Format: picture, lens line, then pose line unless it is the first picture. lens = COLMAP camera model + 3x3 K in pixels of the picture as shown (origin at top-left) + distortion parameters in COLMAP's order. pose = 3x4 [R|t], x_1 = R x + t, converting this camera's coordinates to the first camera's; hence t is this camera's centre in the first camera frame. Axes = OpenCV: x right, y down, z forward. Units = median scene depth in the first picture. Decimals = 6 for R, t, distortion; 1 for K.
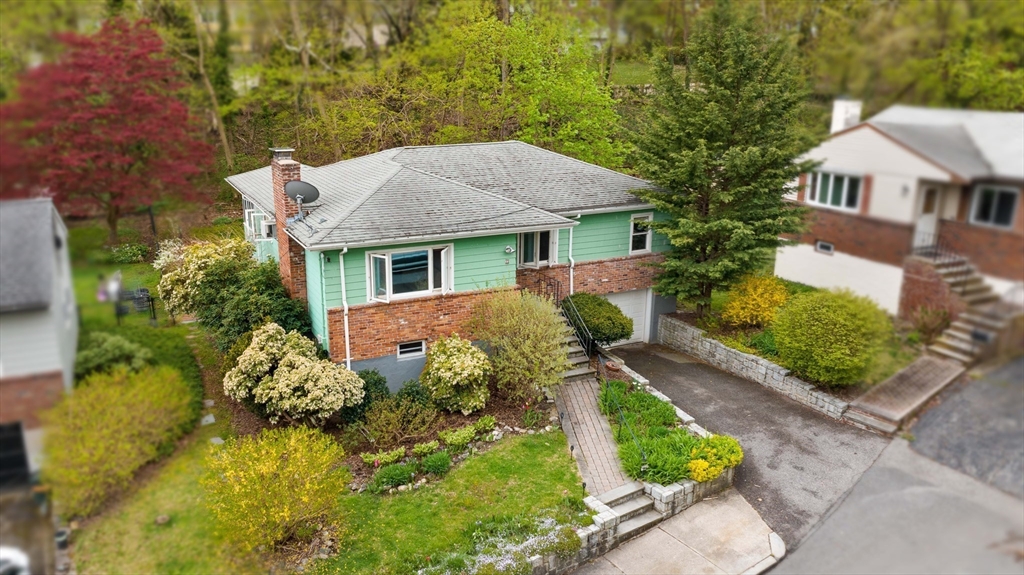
lens RADIAL K [[759.1, 0, 512.0], [0, 759.1, 287.5], [0, 0, 1]] dist [0.001595, 0.002316]
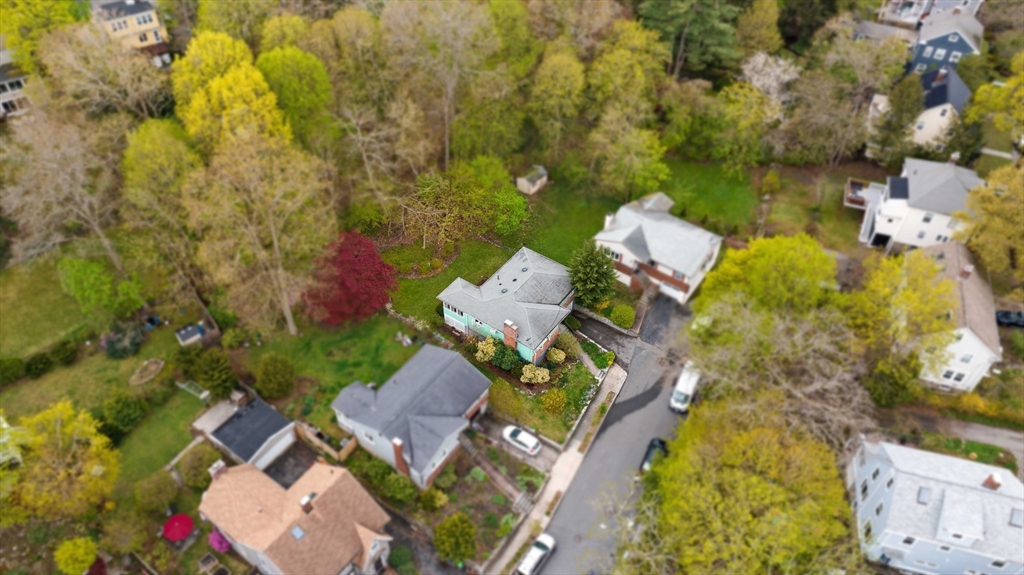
lens RADIAL K [[759.1, 0, 512.0], [0, 759.1, 287.5], [0, 0, 1]] dist [0.001595, 0.002316]
pose [[0.890836, -0.321458, 0.321053, -1.538991], [0.118650, 0.846747, 0.518595, -2.464743], [-0.438558, -0.423891, 0.792454, -2.183471]]
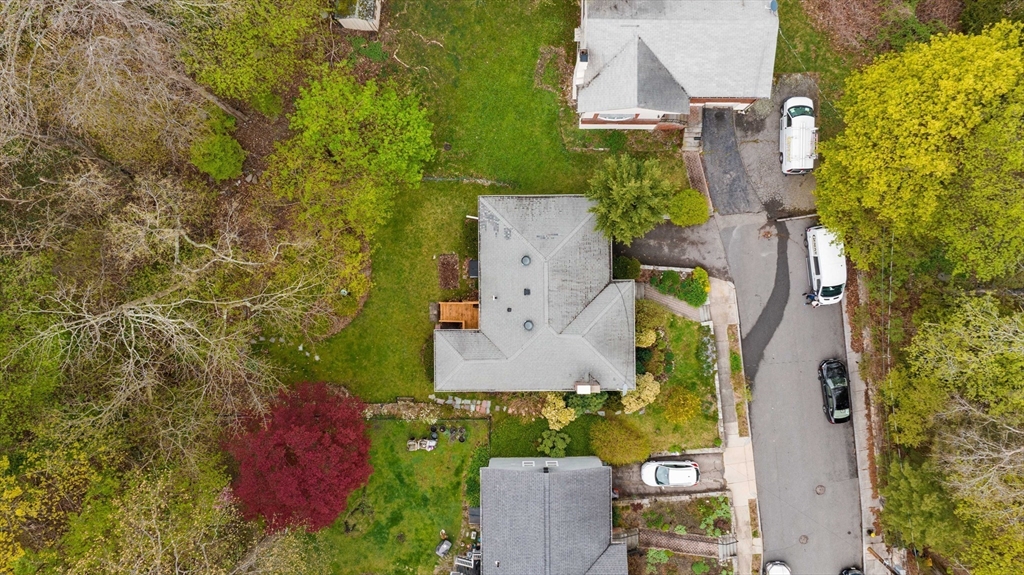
lens RADIAL K [[759.1, 0, 512.0], [0, 759.1, 287.5], [0, 0, 1]] dist [0.001595, 0.002316]
pose [[0.454225, -0.890620, -0.021804, -0.060962], [0.235761, 0.096567, 0.967001, -2.662830], [-0.859125, -0.444377, 0.253837, 0.710467]]
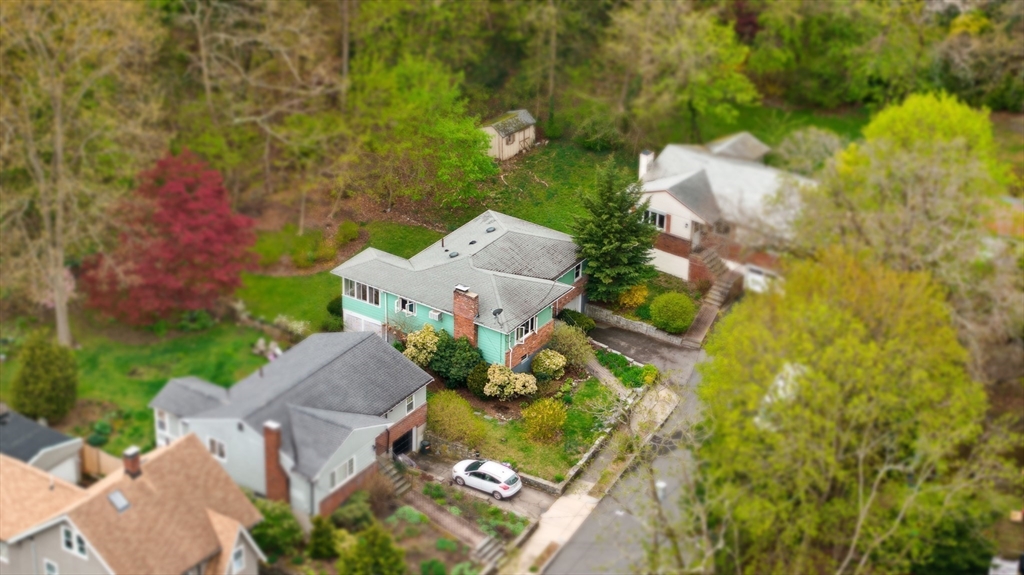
lens RADIAL K [[2340.5, 0, 512.0], [0, 2340.5, 287.5], [0, 0, 1]] dist [-0.031545, -0.315216]
pose [[0.882086, -0.222095, 0.415450, -3.118560], [0.119271, 0.958447, 0.259140, -2.007360], [-0.455740, -0.179033, 0.871922, -5.272414]]
